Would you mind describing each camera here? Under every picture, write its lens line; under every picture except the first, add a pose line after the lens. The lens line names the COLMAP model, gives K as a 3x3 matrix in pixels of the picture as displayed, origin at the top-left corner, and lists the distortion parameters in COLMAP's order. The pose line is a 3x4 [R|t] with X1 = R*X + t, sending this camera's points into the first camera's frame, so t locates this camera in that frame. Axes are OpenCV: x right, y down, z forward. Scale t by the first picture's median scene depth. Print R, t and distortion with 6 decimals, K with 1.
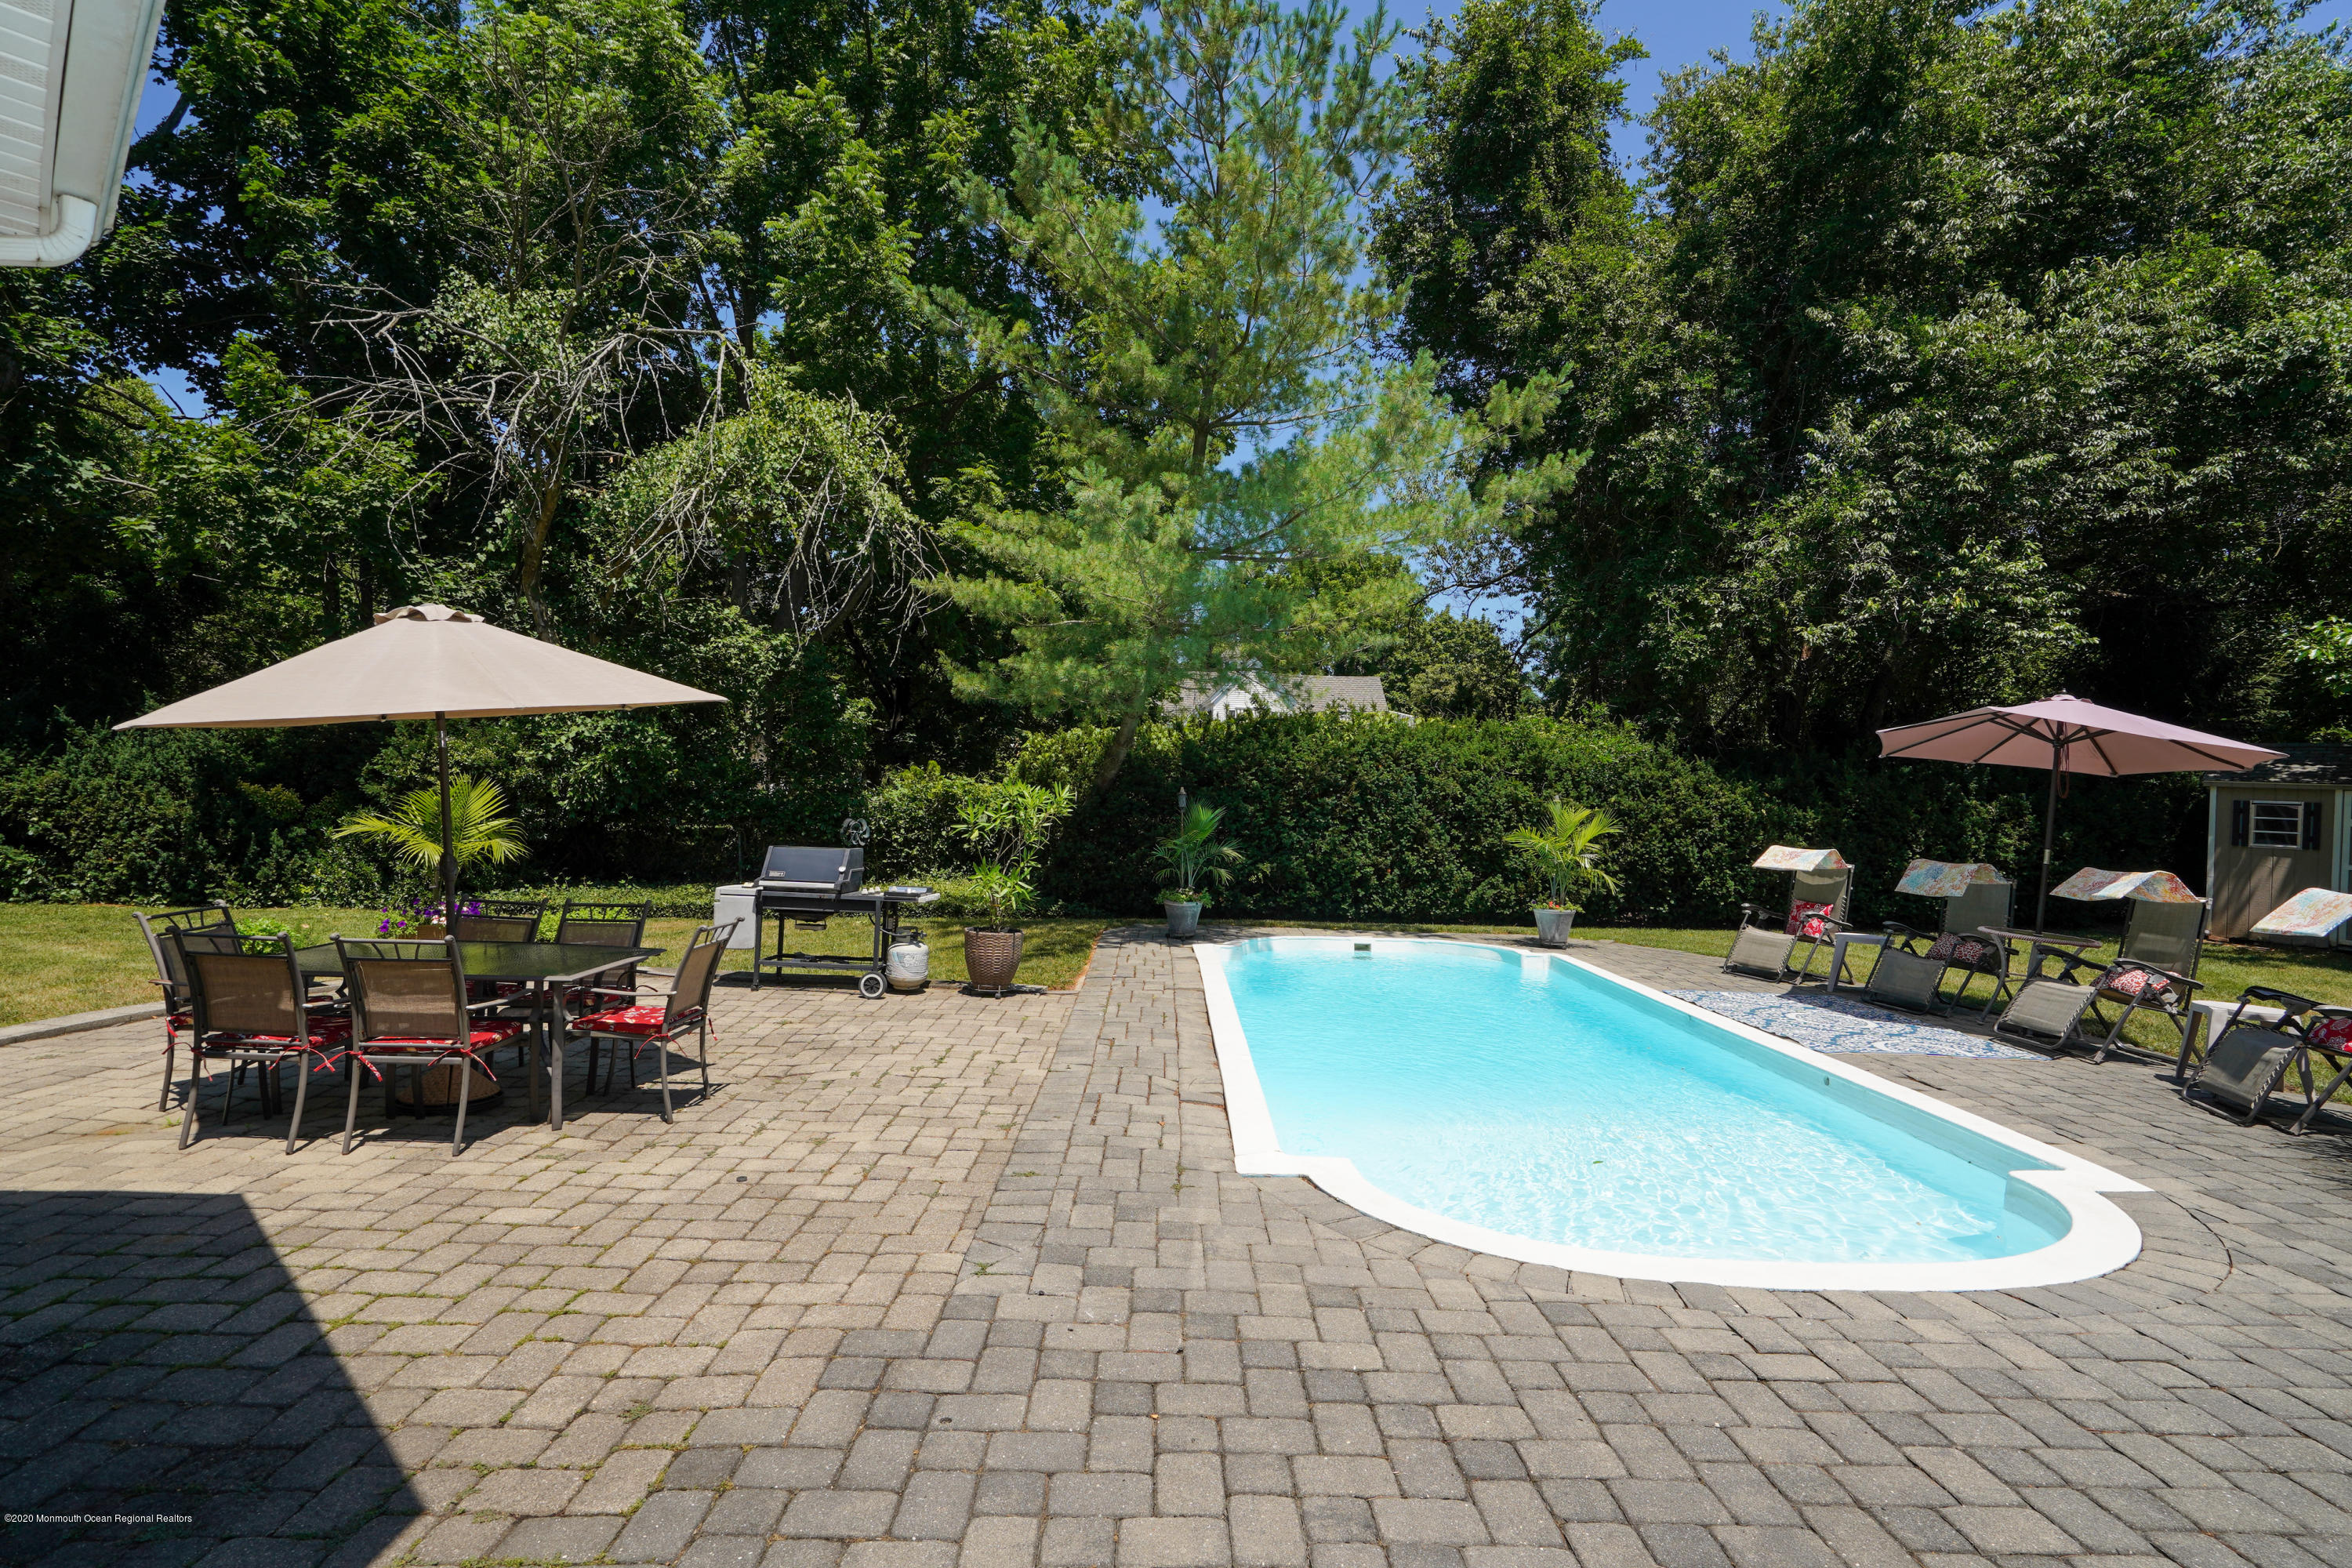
lens RADIAL K [[1116.4, 0, 1176.0], [0, 1116.4, 784.0], [0, 0, 1]] dist [0.003570, 0.000672]
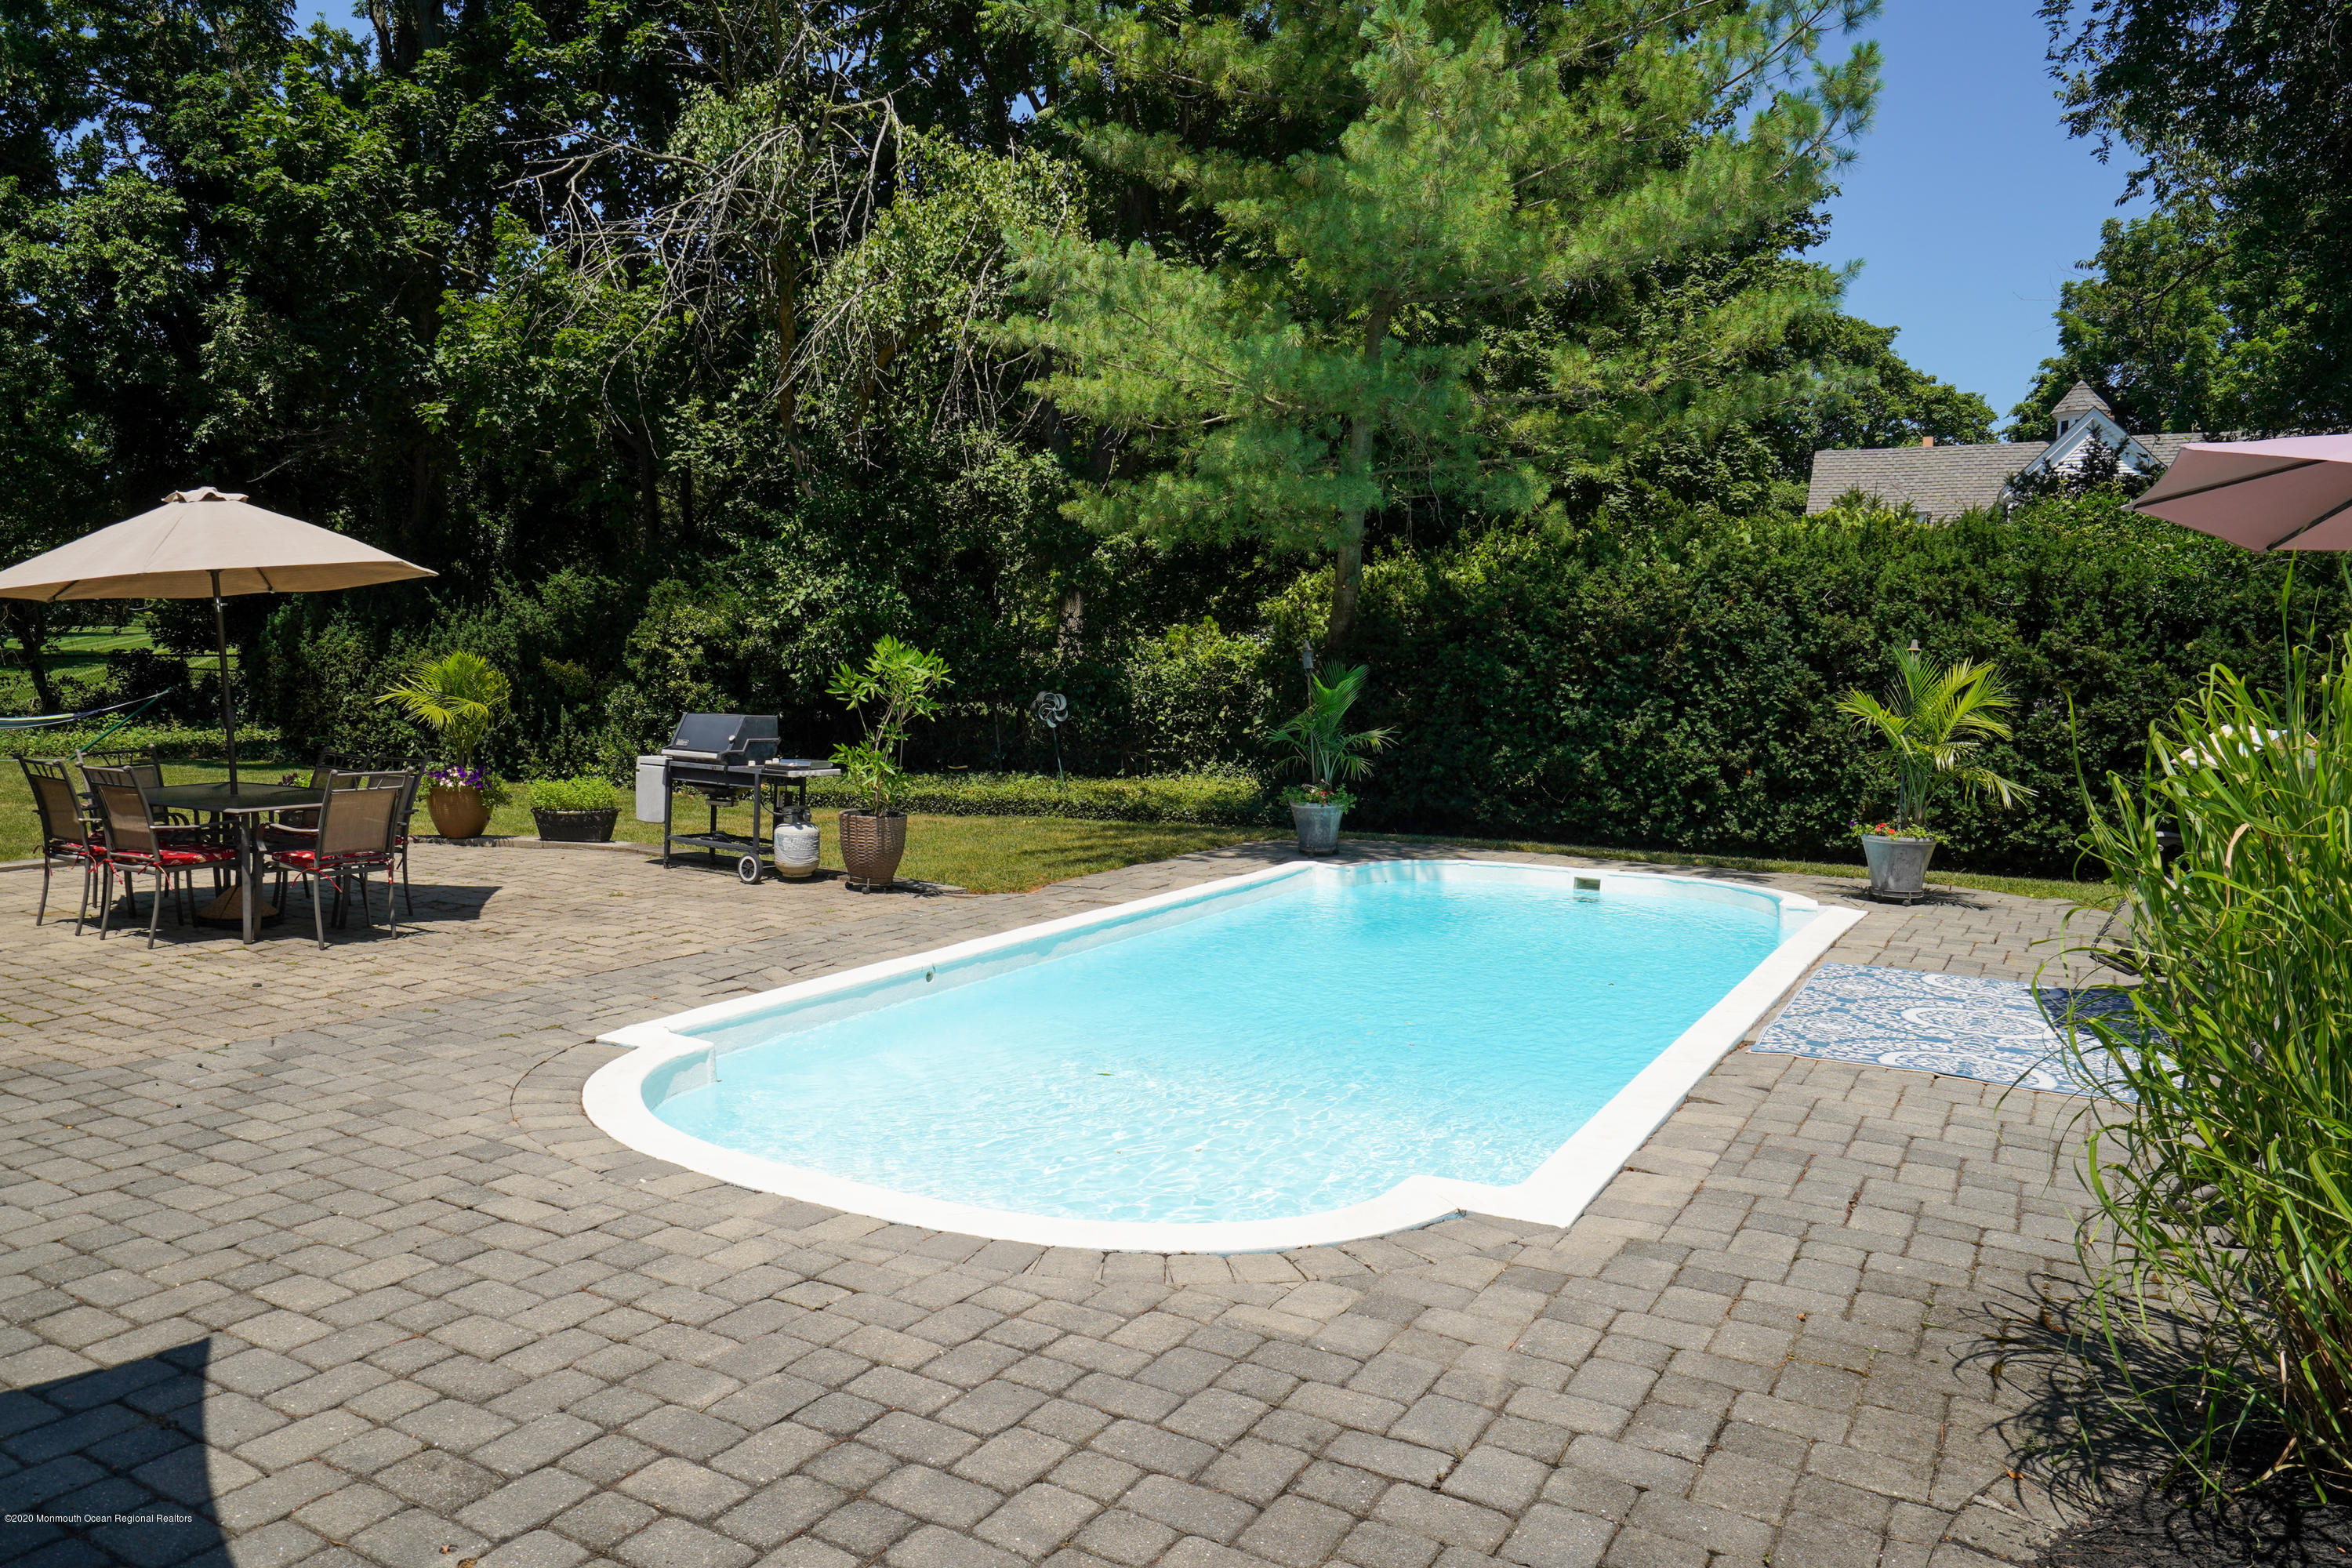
lens RADIAL K [[1707.0, 0, 1057.7], [0, 1707.0, 788.0], [0, 0, 1]] dist [0.004536, 0.006649]
pose [[0.815855, 0.026908, -0.577631, 0.465946], [0.016511, 0.997426, 0.069783, 0.016510], [0.578021, -0.066470, 0.813310, 0.024481]]
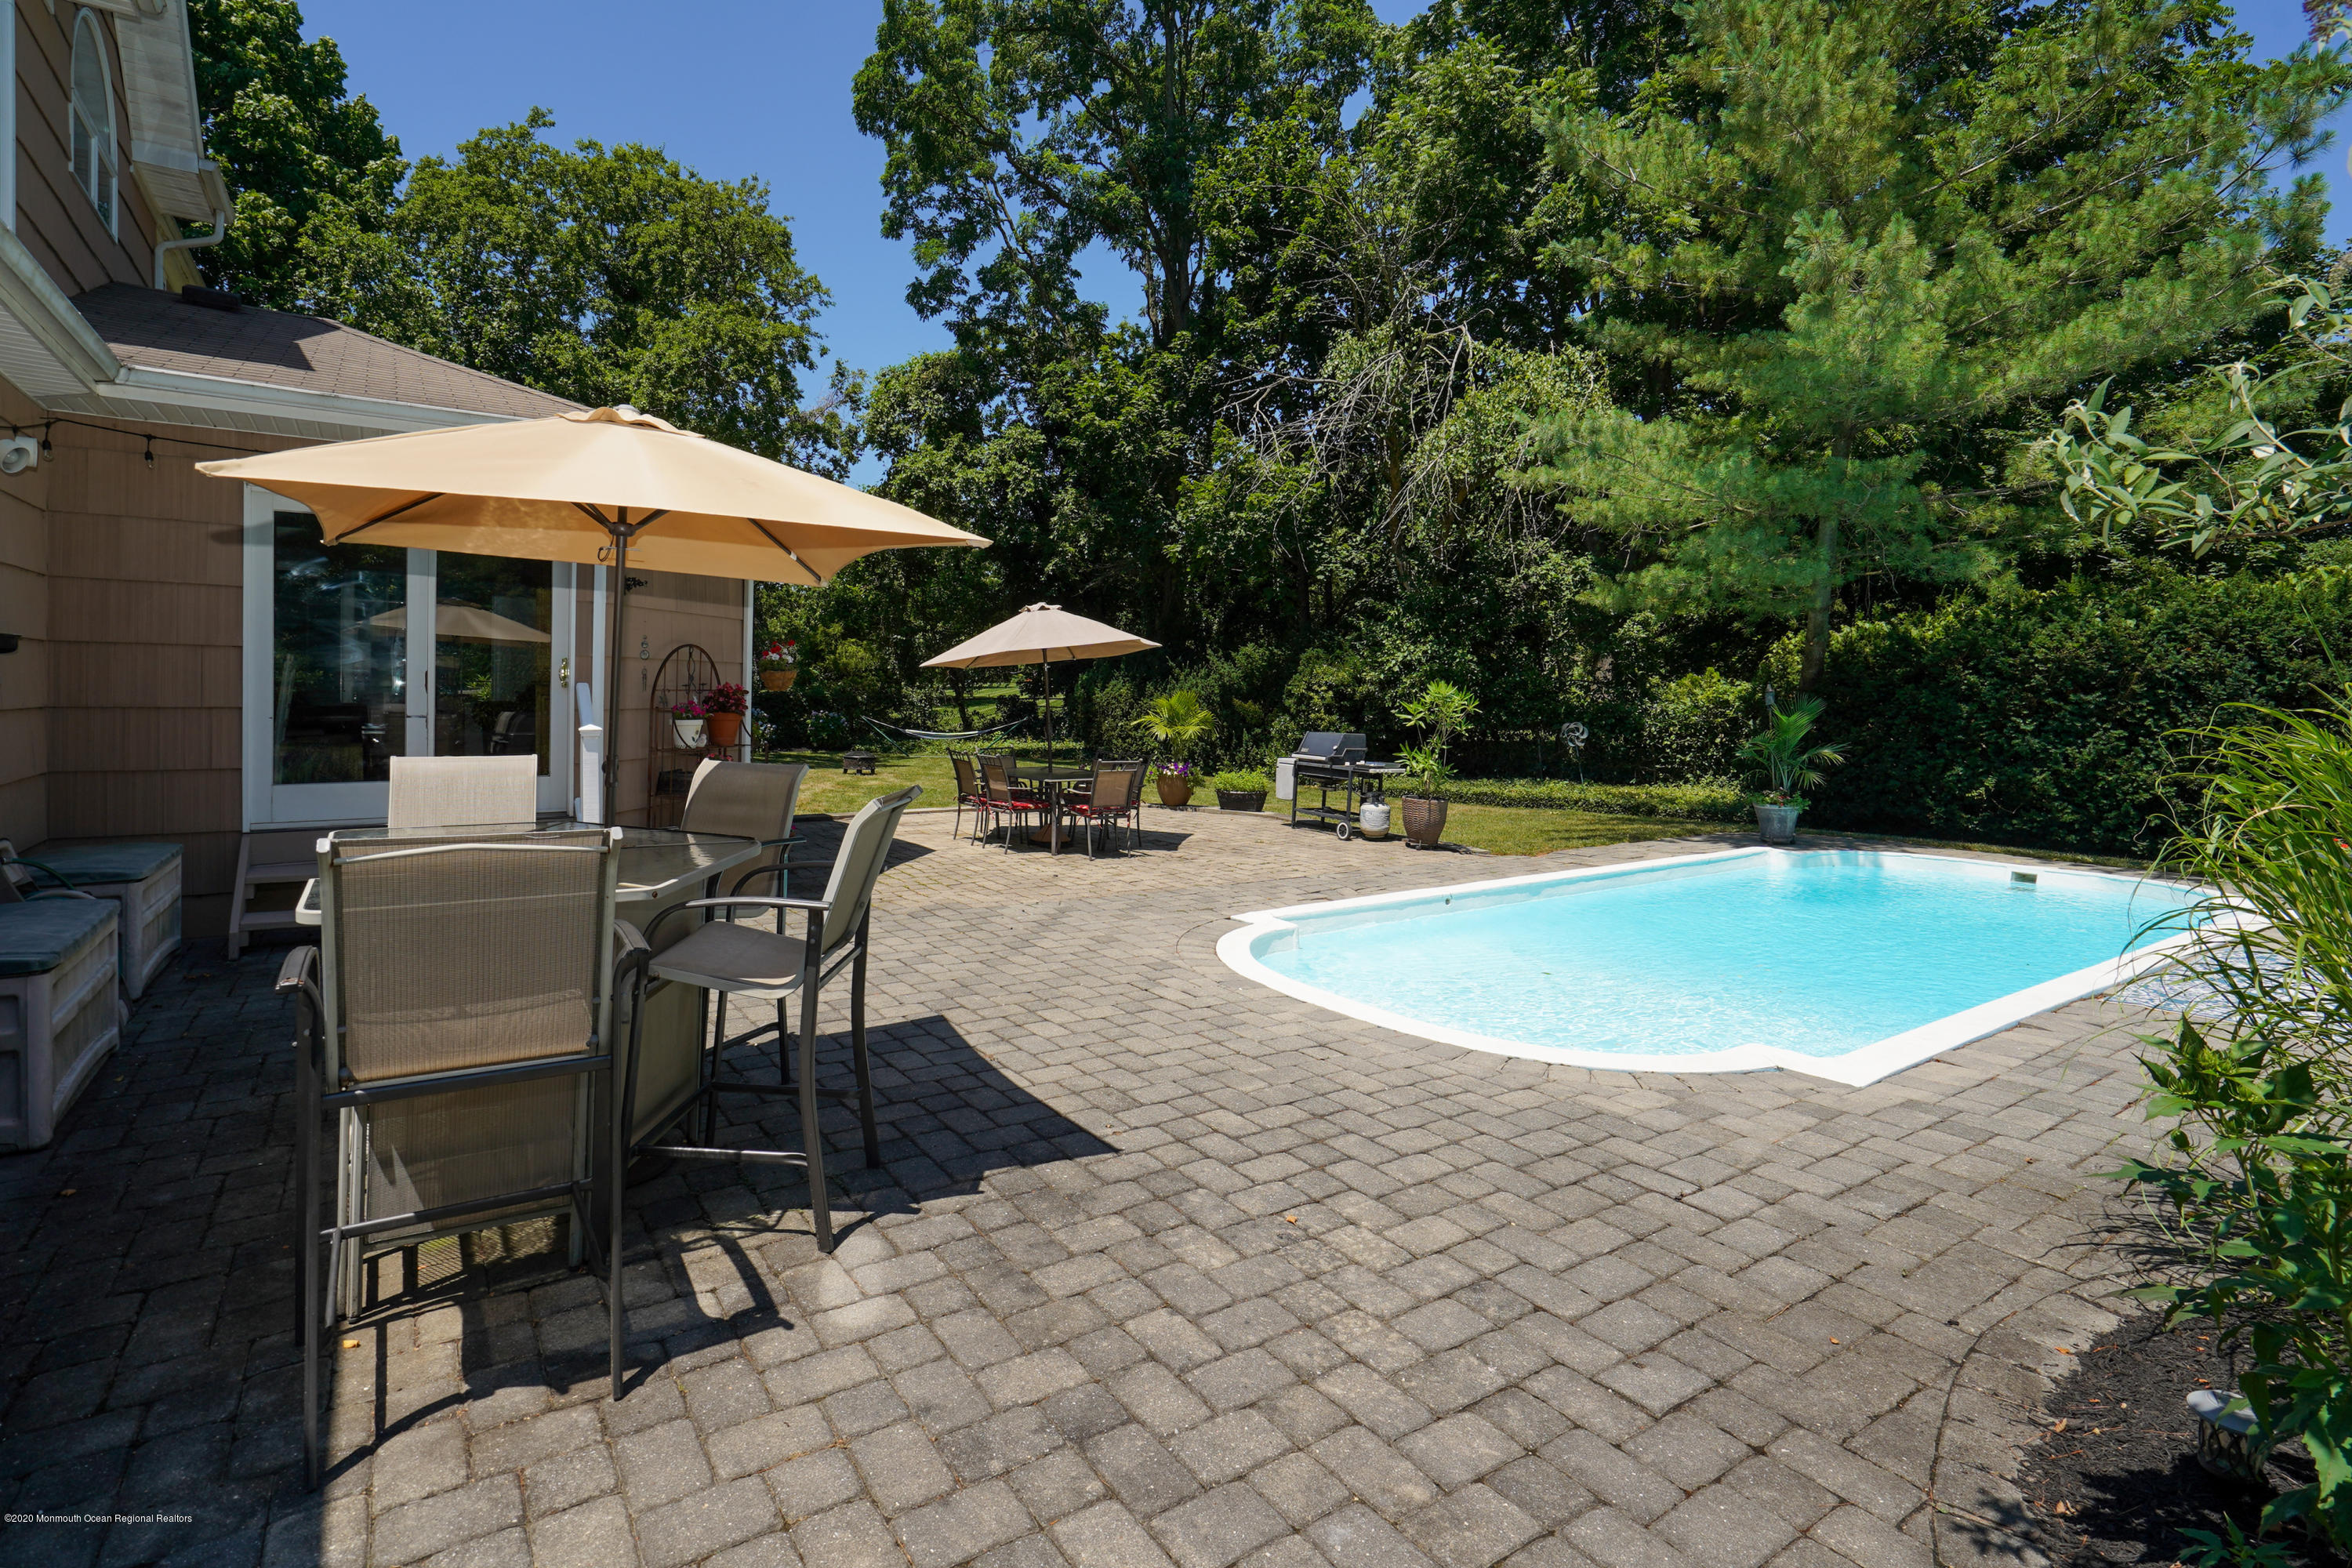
lens RADIAL K [[1155.0, 0, 1056.4], [0, 1155.0, 751.1], [0, 0, 1]] dist [-0.001658, 0.001428]
pose [[0.477685, 0.020701, -0.878287, 0.538836], [0.011243, 0.999496, 0.029673, 0.022063], [0.878459, -0.024049, 0.477212, -0.003858]]
